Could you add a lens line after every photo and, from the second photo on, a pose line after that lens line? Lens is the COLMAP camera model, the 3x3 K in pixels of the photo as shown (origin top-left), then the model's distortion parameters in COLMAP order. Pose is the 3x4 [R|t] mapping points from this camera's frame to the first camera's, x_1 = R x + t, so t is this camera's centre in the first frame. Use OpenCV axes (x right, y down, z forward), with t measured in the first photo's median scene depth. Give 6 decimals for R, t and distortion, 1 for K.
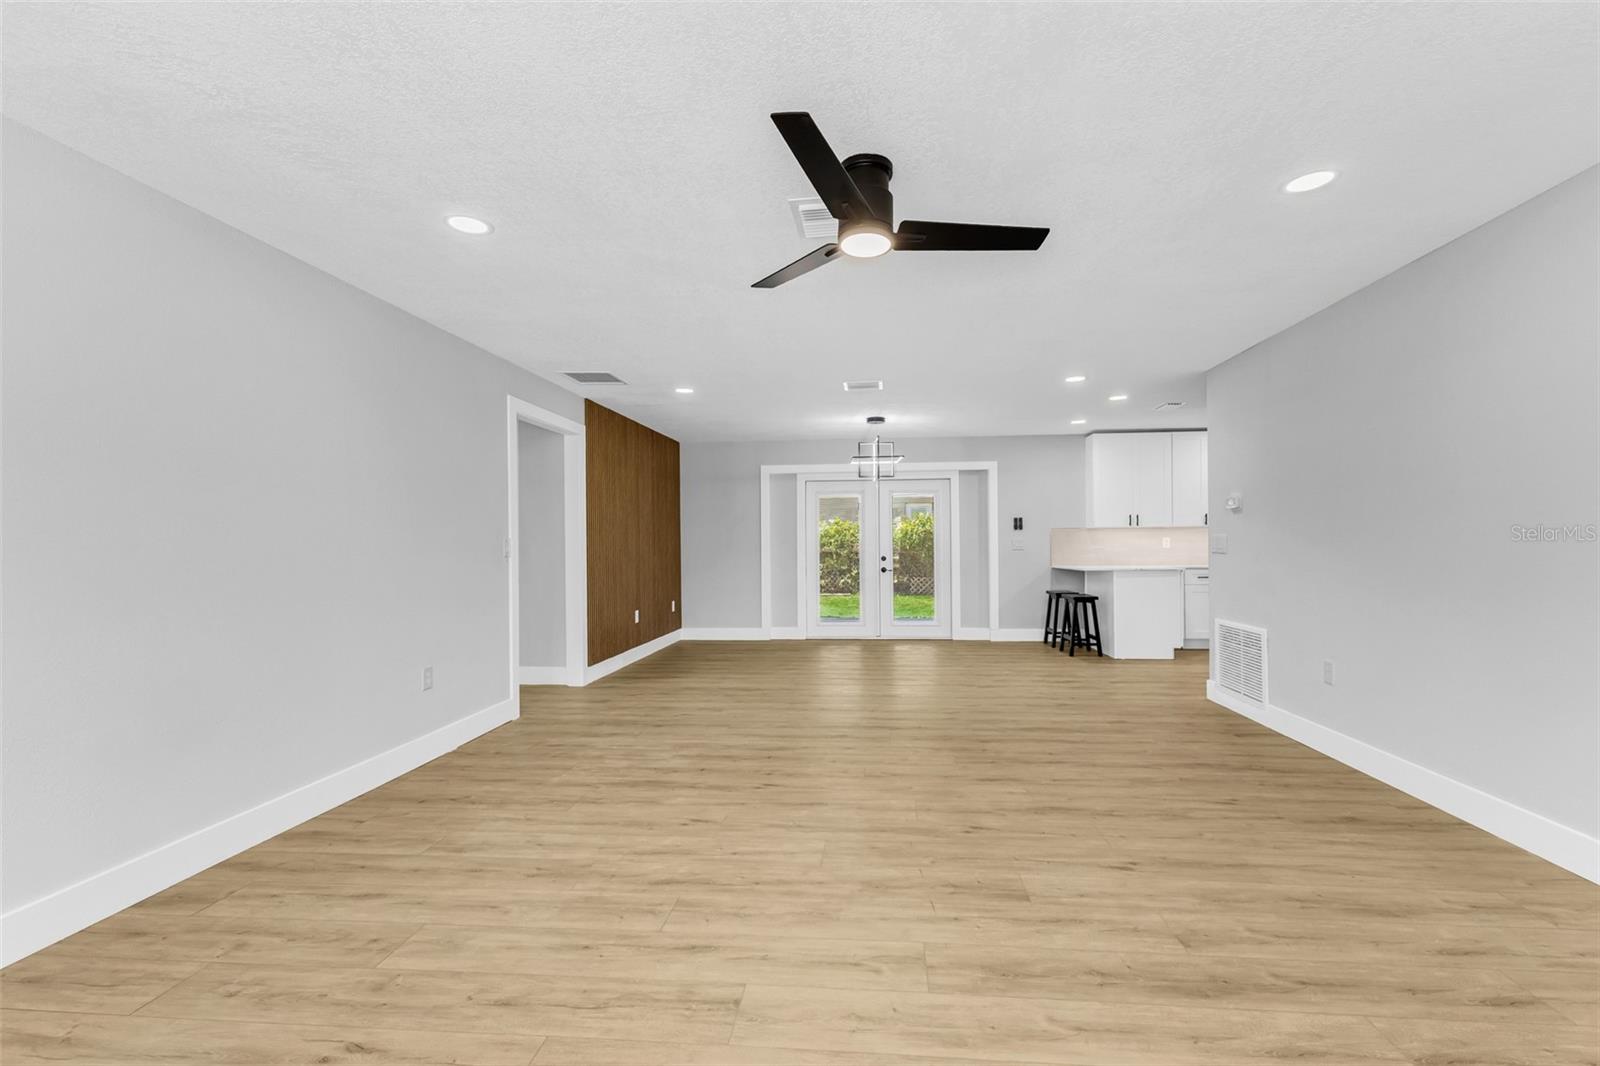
lens RADIAL K [[693.6, 0, 805.7], [0, 693.6, 537.0], [0, 0, 1]] dist [0.001478, -0.000036]
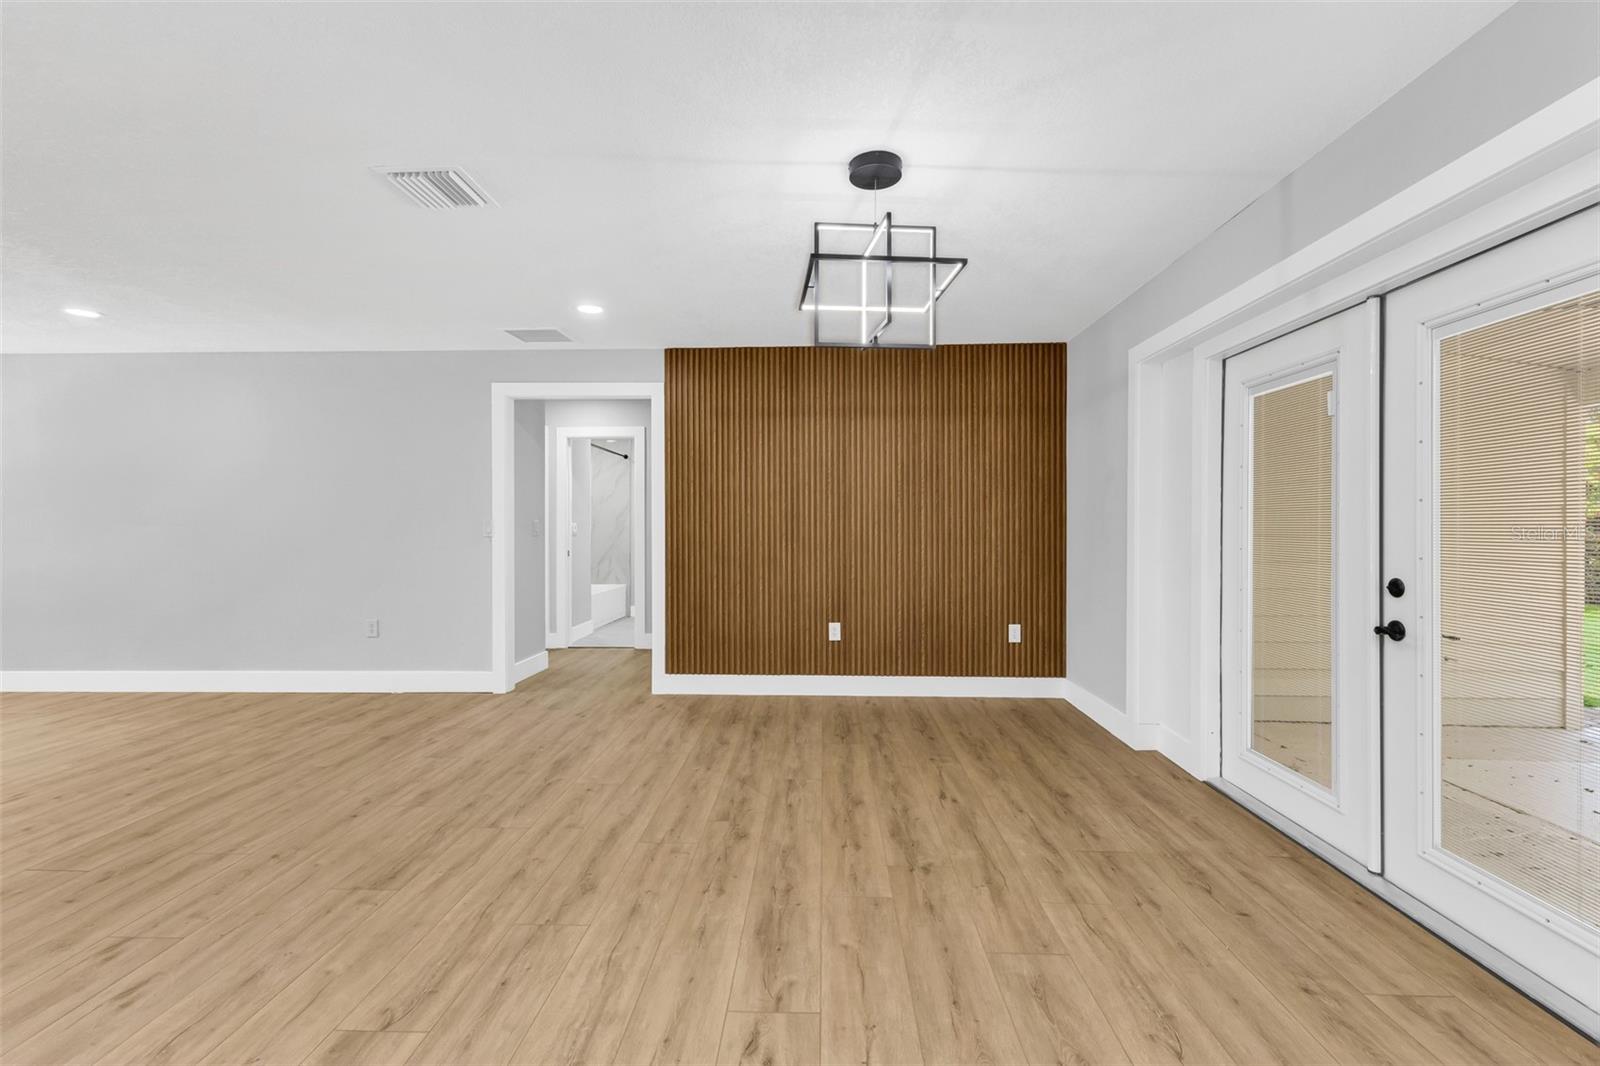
lens RADIAL K [[683.1, 0, 798.1], [0, 683.1, 530.1], [0, 0, 1]] dist [0.002505, -0.000678]
pose [[0.085481, 0.014373, -0.996236, 0.391534], [0.008810, 0.999846, 0.015181, 0.003334], [0.996301, -0.010074, 0.085341, 0.836015]]
